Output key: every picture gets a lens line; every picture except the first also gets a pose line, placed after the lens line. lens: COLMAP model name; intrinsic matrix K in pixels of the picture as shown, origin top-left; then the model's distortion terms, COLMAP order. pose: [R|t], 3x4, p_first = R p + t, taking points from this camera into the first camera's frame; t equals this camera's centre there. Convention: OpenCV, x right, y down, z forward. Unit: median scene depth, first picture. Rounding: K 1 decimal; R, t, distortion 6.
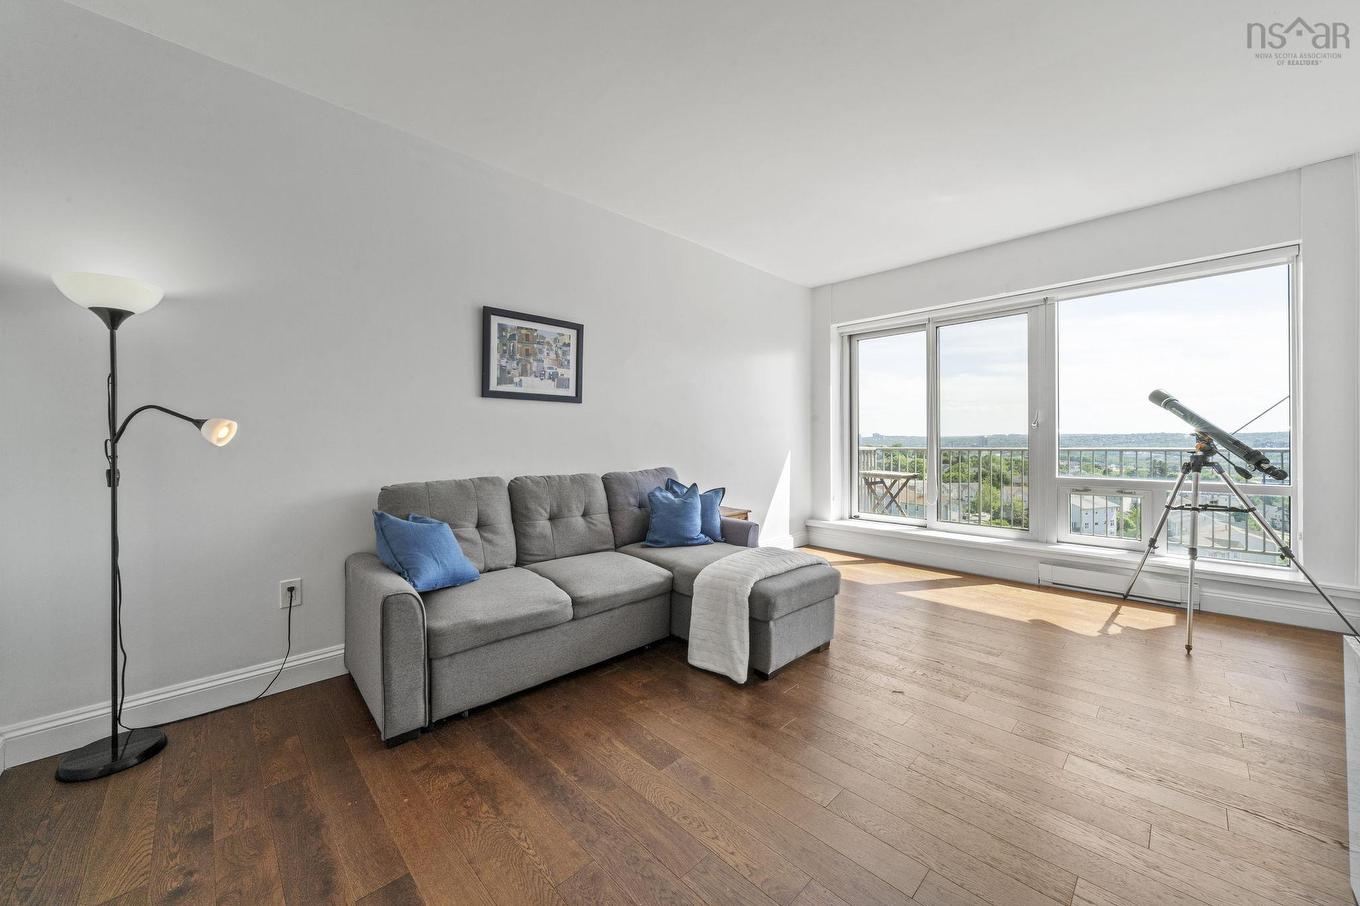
lens RADIAL K [[509.3, 0, 685.1], [0, 509.3, 435.3], [0, 0, 1]] dist [-0.003405, -0.000830]
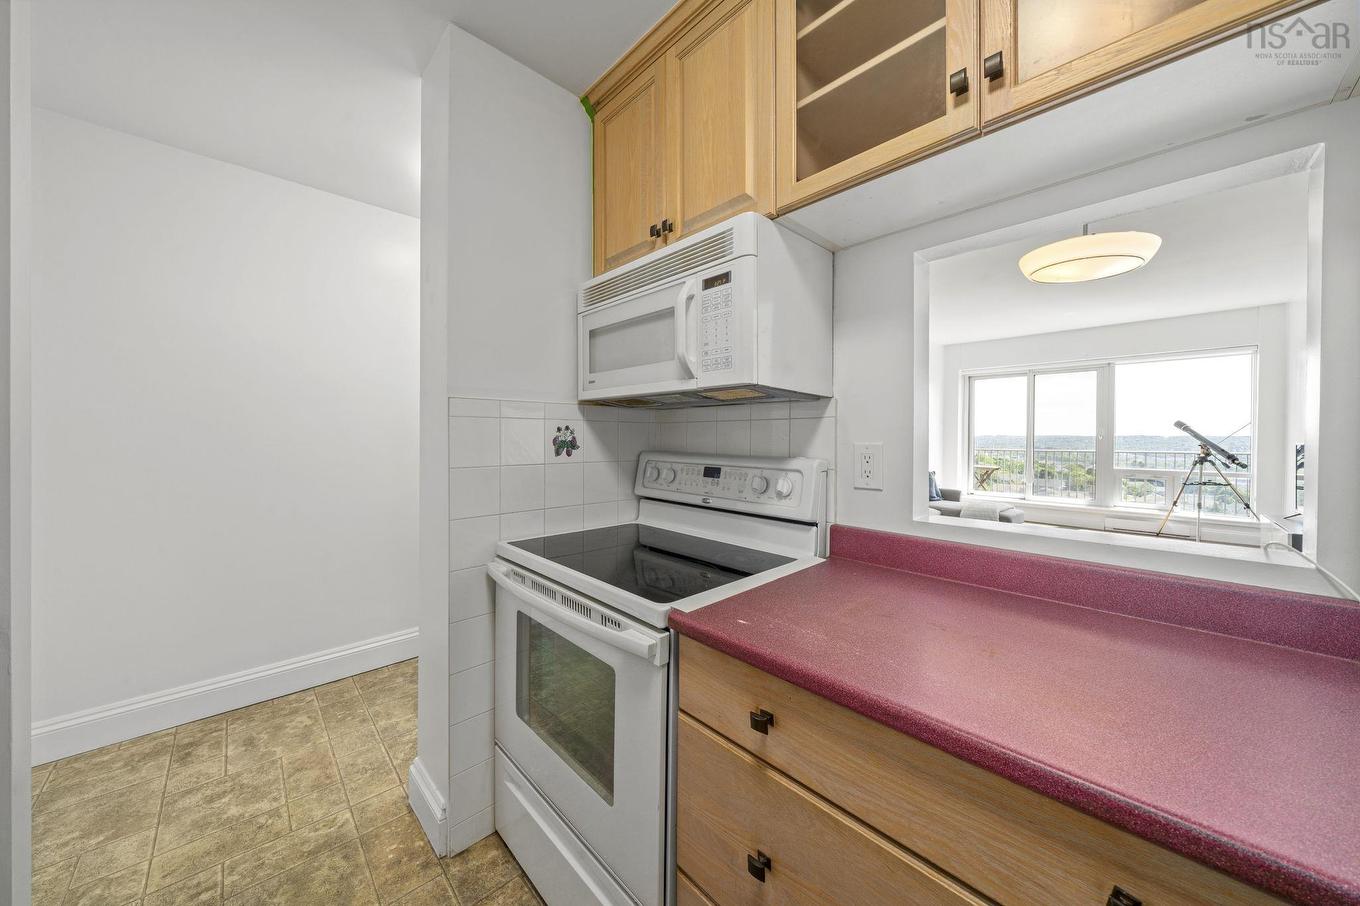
lens RADIAL K [[481.5, 0, 680.0], [0, 481.5, 437.5], [0, 0, 1]] dist [-0.006168, -0.000282]
pose [[0.999888, 0.010209, -0.010939, -0.913728], [-0.010095, 0.999895, 0.010395, -0.029233], [0.011044, -0.010284, 0.999886, -0.802062]]
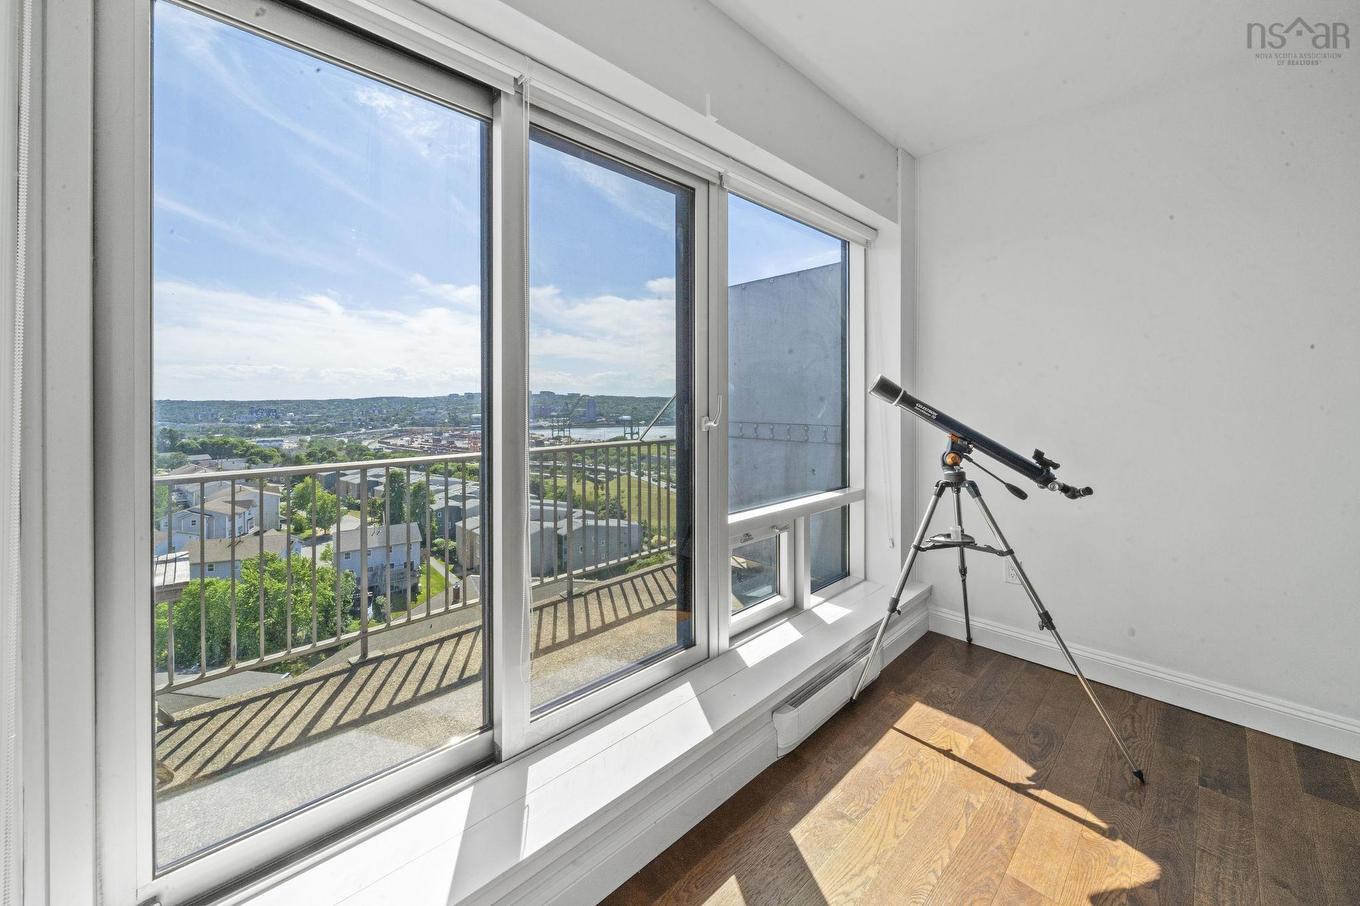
lens RADIAL K [[509.3, 0, 673.2], [0, 509.3, 405.1], [0, 0, 1]] dist [-0.003405, -0.000830]
pose [[0.016288, 0.005938, 0.999850, 0.266822], [-0.010847, 0.999925, -0.005762, -0.044788], [-0.999809, -0.010751, 0.016351, 1.352455]]
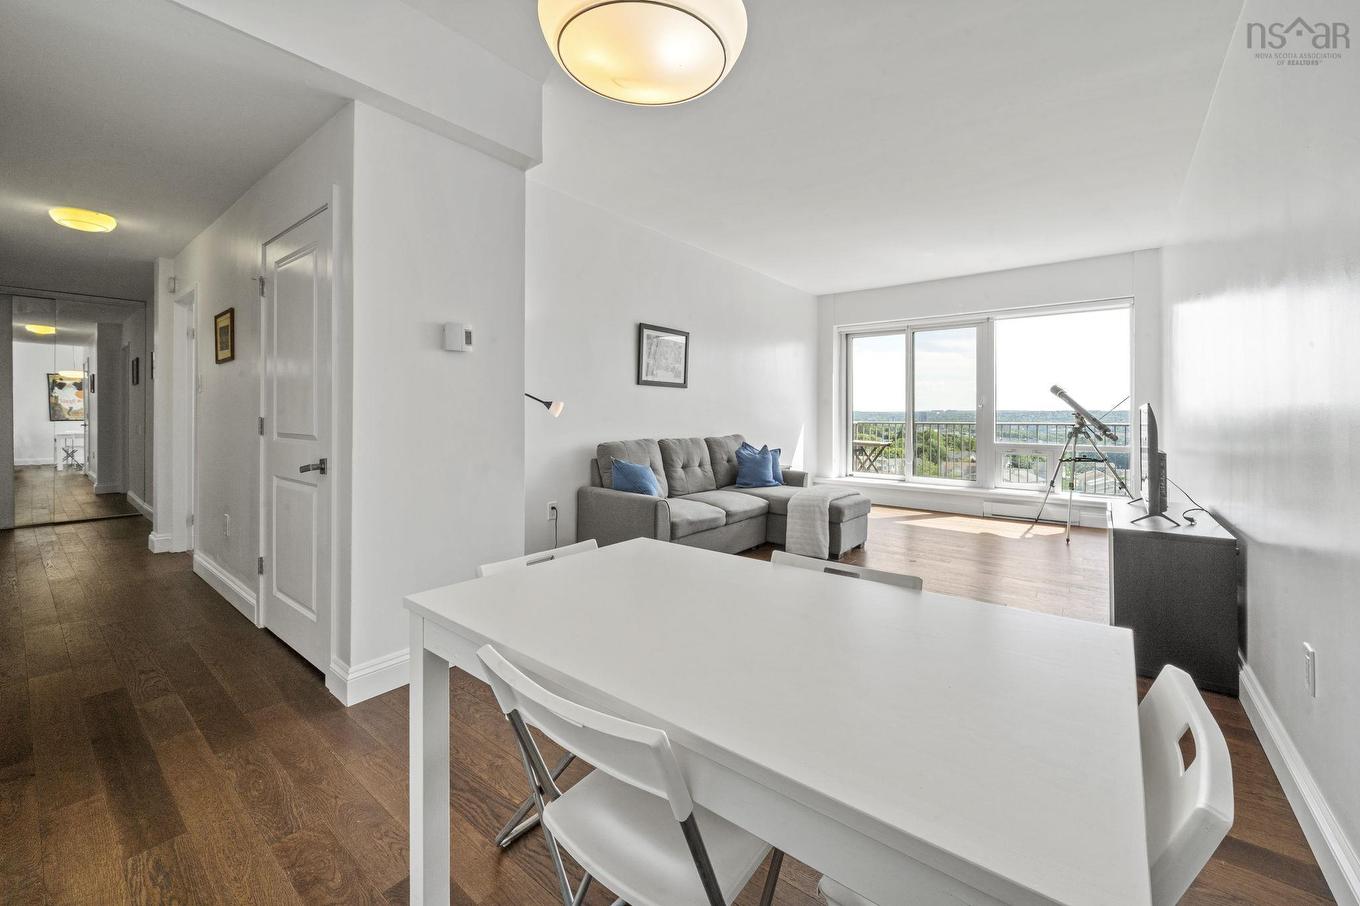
lens RADIAL K [[556.9, 0, 697.7], [0, 556.9, 402.5], [0, 0, 1]] dist [0.012300, 0.000098]
pose [[0.988826, 0.011129, 0.148658, -0.432478], [-0.009705, 0.999900, -0.010301, -0.008069], [-0.148758, 0.008744, 0.988835, -0.566318]]
